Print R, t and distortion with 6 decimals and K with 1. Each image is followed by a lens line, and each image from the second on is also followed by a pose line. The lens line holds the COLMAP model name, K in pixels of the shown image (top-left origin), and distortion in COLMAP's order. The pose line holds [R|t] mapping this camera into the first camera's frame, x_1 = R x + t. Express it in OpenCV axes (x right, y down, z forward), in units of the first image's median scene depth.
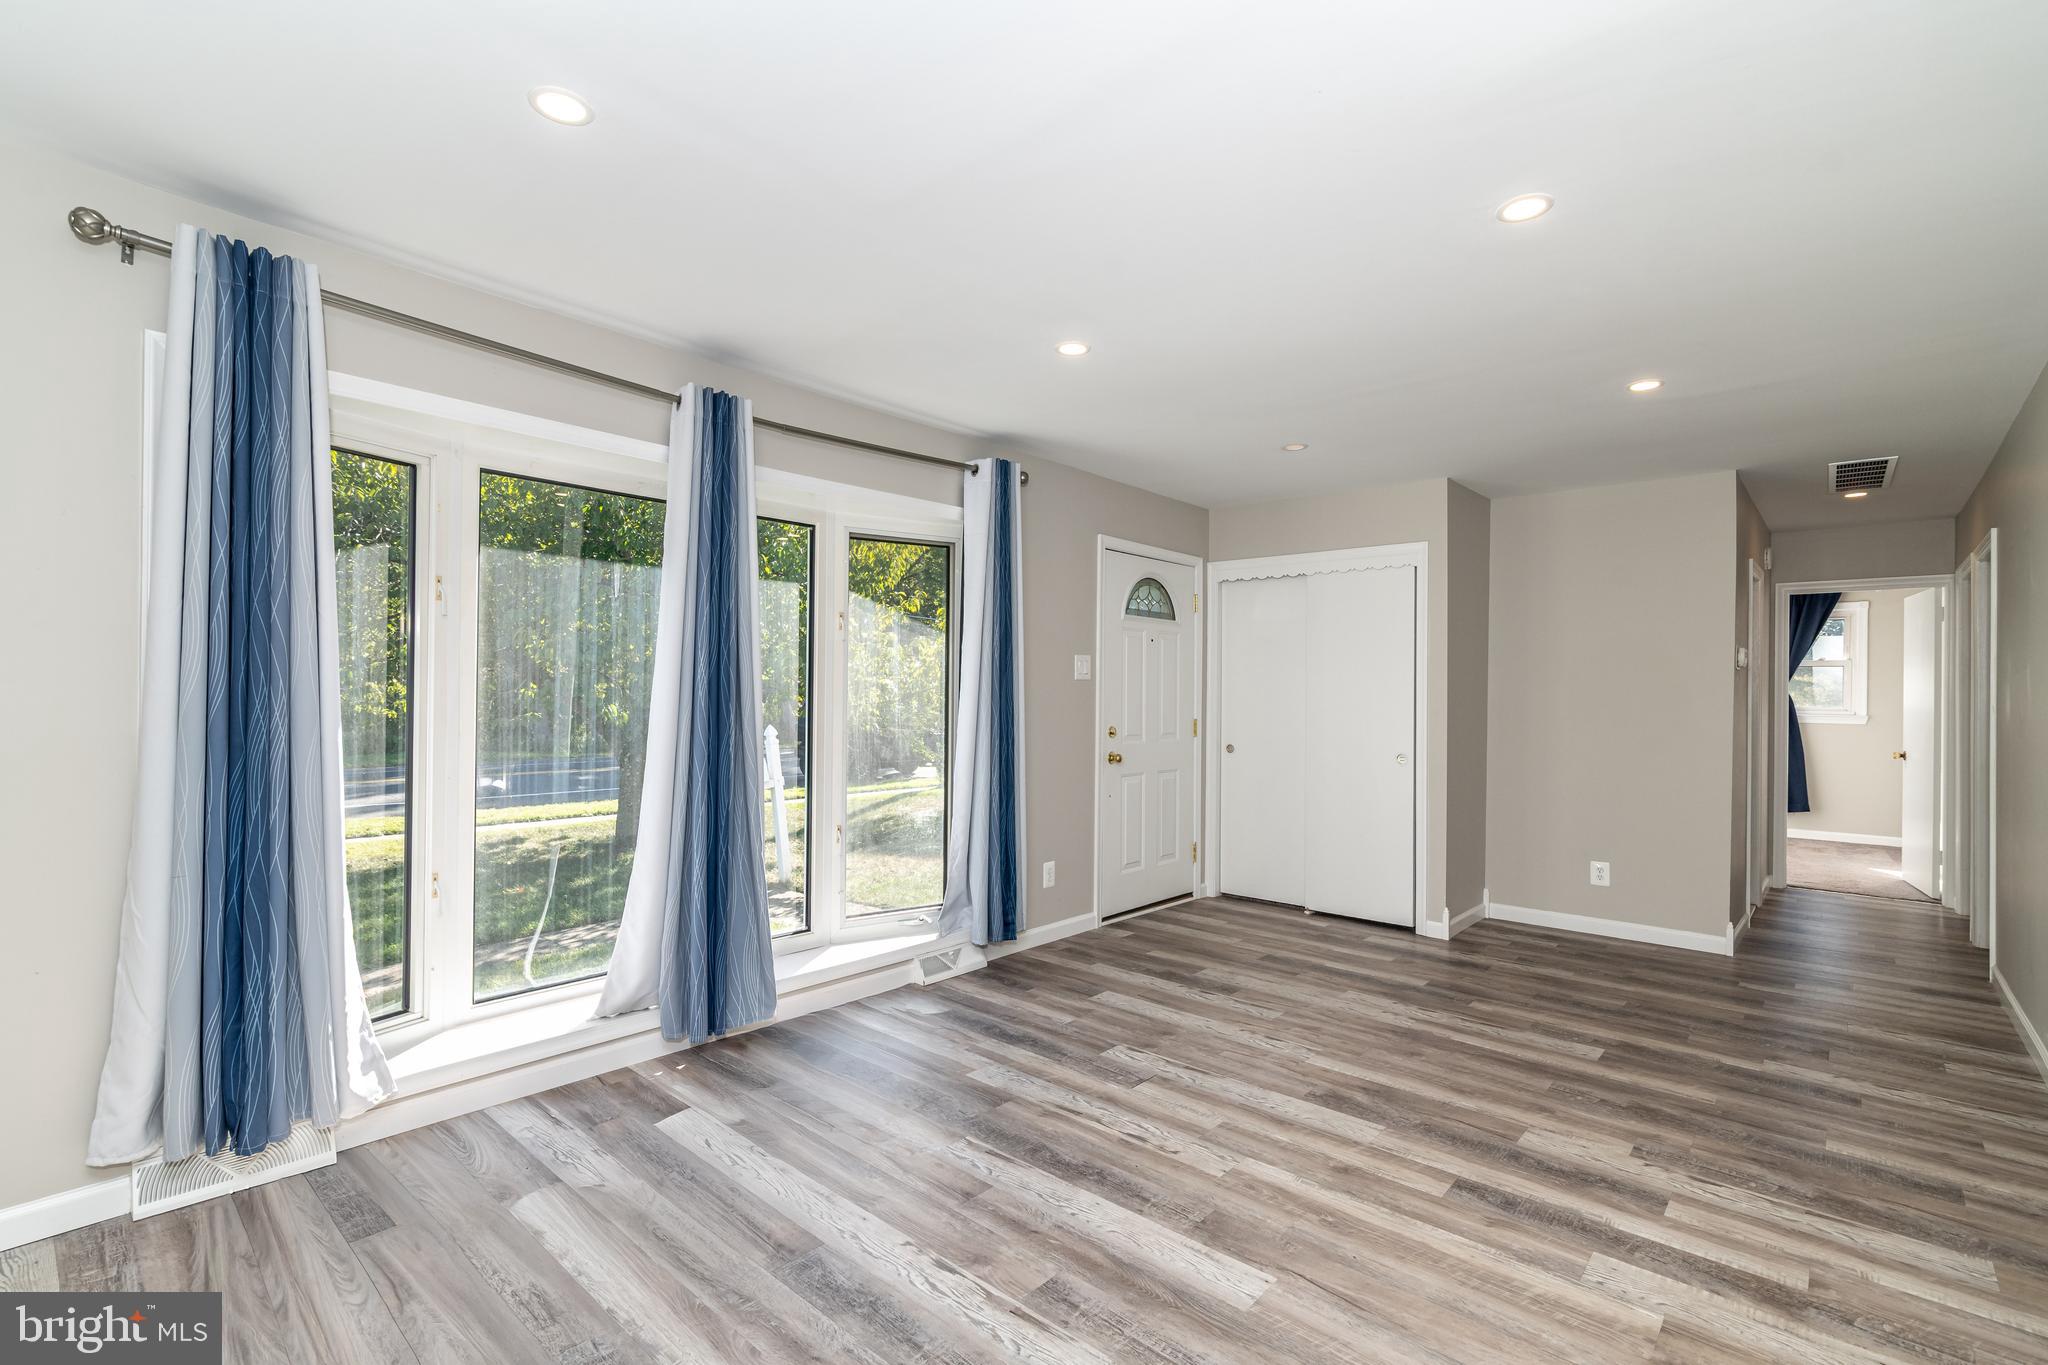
lens RADIAL K [[928.2, 0, 1026.6], [0, 928.2, 691.1], [0, 0, 1]] dist [0.000643, -0.000347]
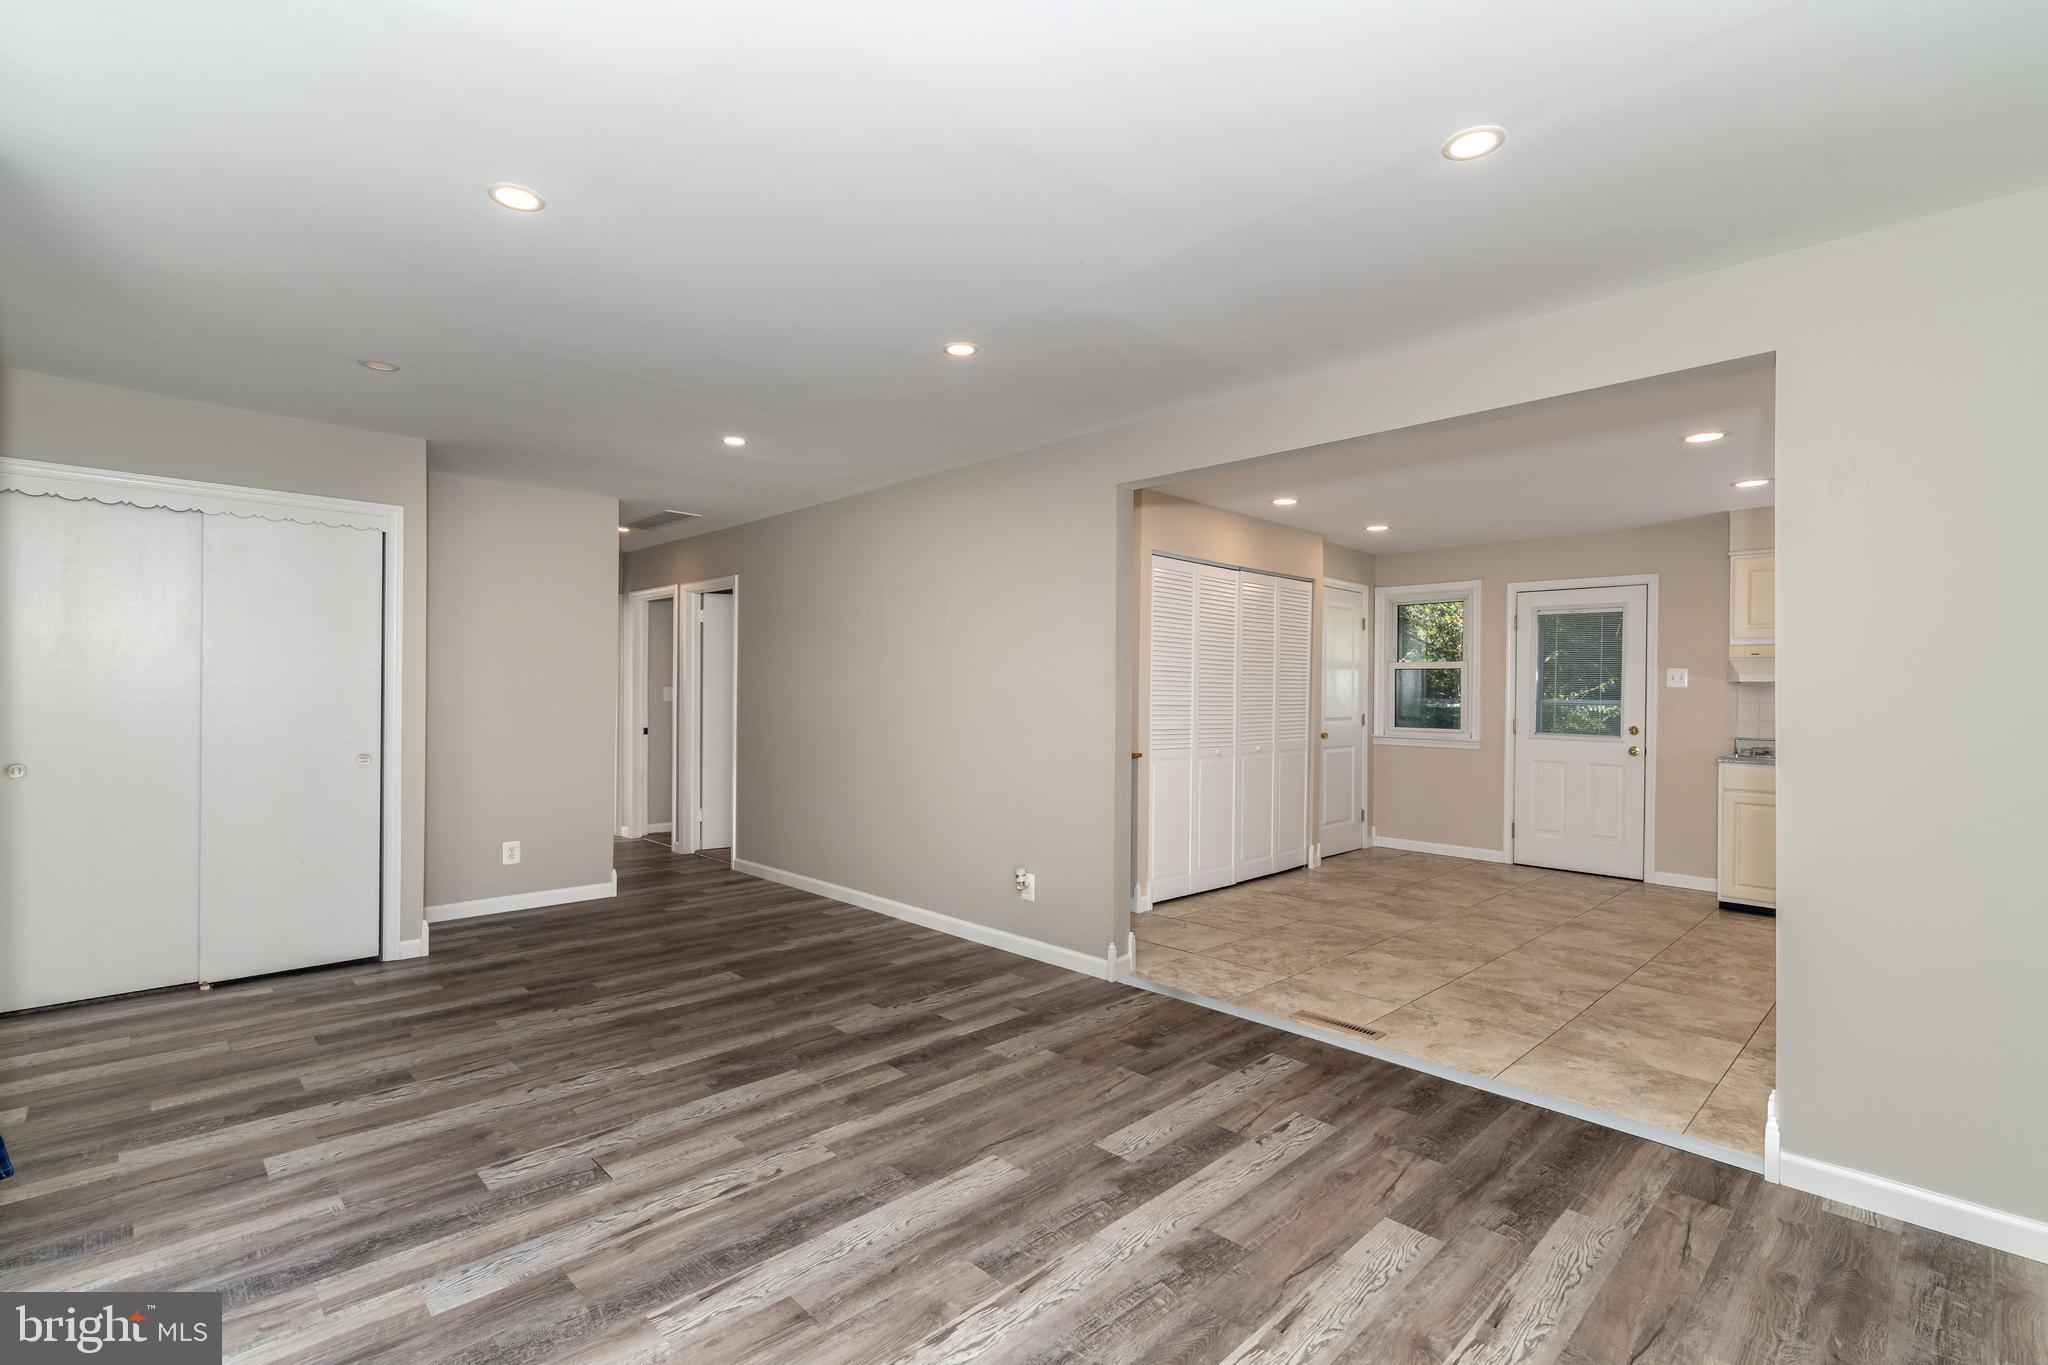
lens RADIAL K [[928.2, 0, 1026.6], [0, 928.2, 691.1], [0, 0, 1]] dist [0.000643, -0.000347]
pose [[0.070521, -0.010320, 0.997457, -0.640114], [-0.011252, 0.999875, 0.011141, -0.008166], [-0.997447, -0.012009, 0.070396, 0.570570]]
